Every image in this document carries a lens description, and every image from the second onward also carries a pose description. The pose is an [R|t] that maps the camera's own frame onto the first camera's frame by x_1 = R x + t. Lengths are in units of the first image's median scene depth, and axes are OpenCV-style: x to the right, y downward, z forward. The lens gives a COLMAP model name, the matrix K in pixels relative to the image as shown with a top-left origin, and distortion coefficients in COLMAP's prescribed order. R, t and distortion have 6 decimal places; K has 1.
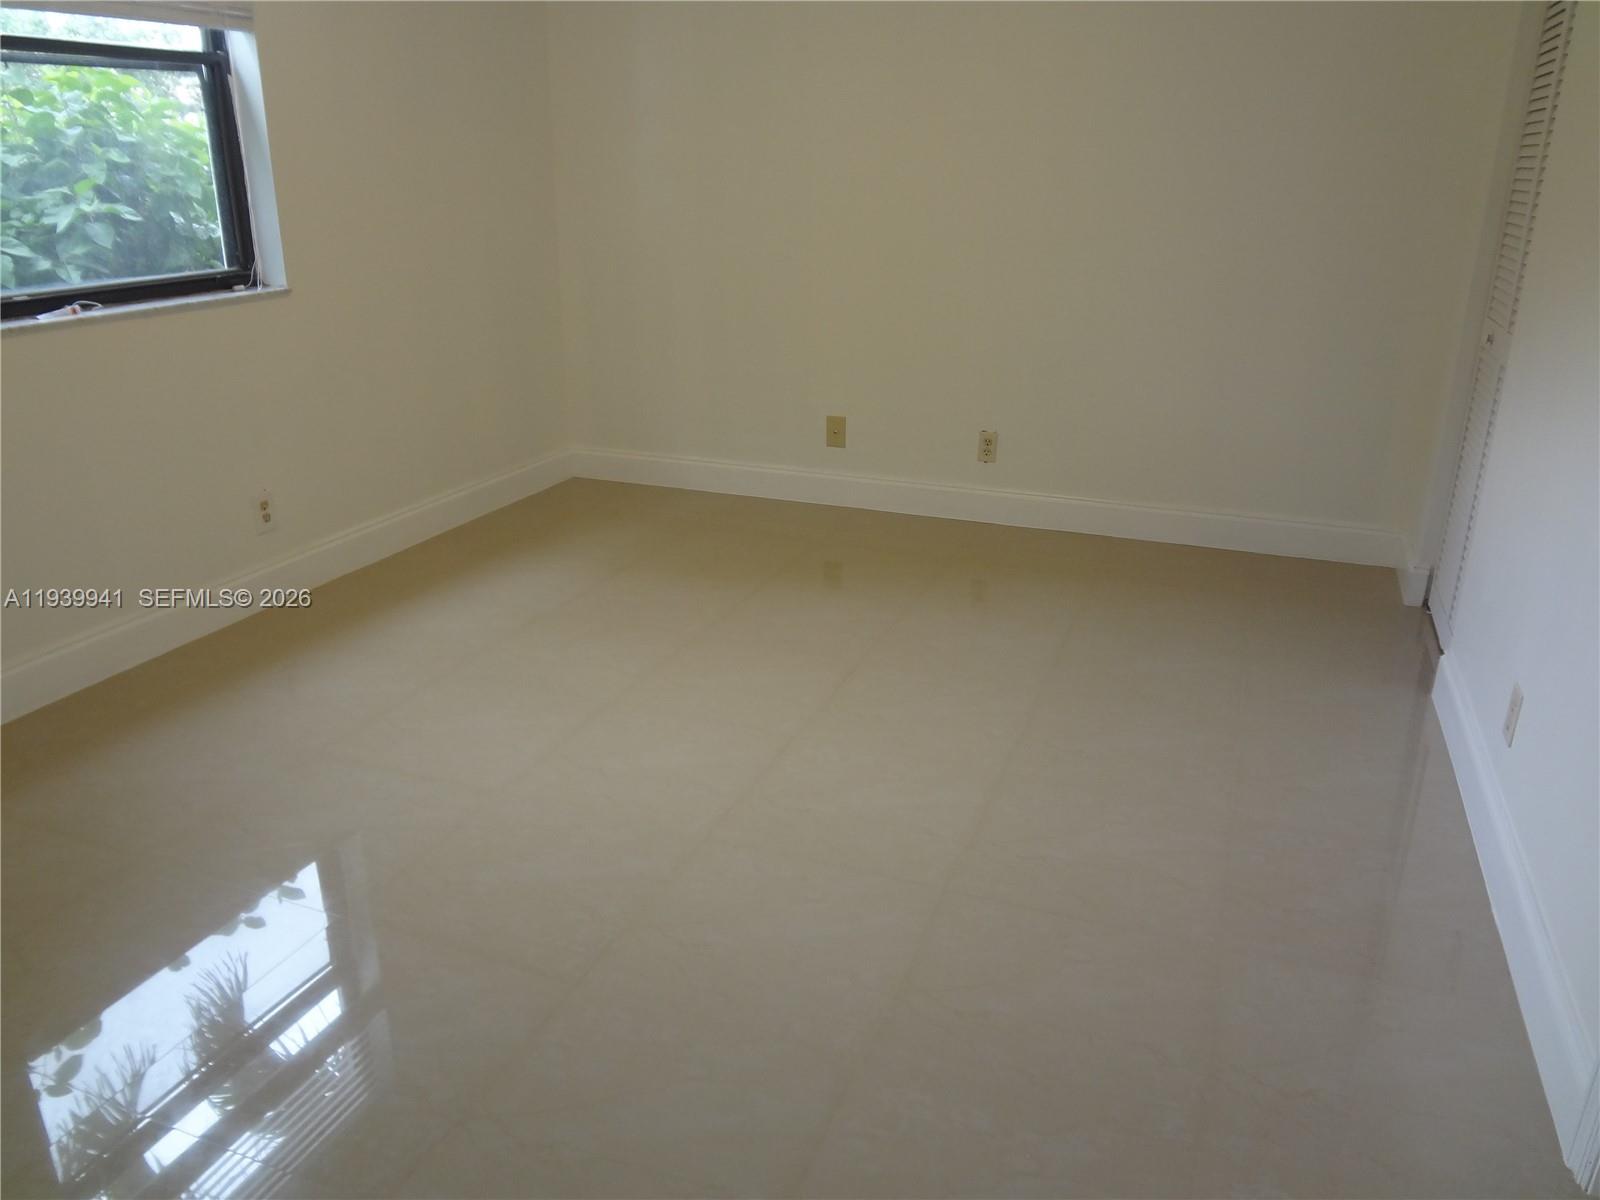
lens RADIAL K [[1253.7, 0, 800.0], [0, 1253.7, 600.0], [0, 0, 1]] dist [-0.012156, -0.002649]
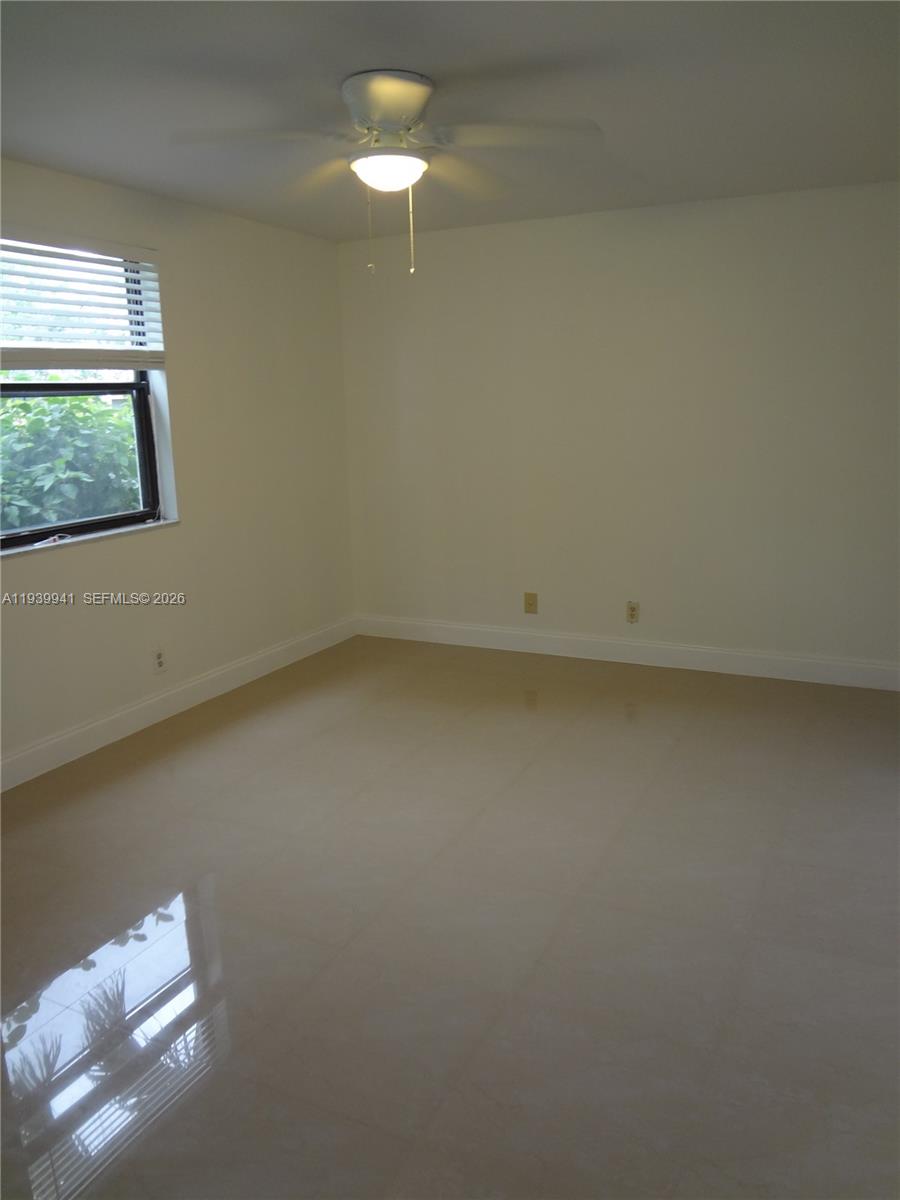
lens RADIAL K [[940.3, 0, 450.0], [0, 940.3, 600.0], [0, 0, 1]] dist [-0.012156, -0.002649]
pose [[0.995698, -0.012740, -0.091775, 0.045963], [0.000906, 0.991793, -0.127852, 0.006032], [0.092651, 0.127219, 0.987538, -0.144705]]
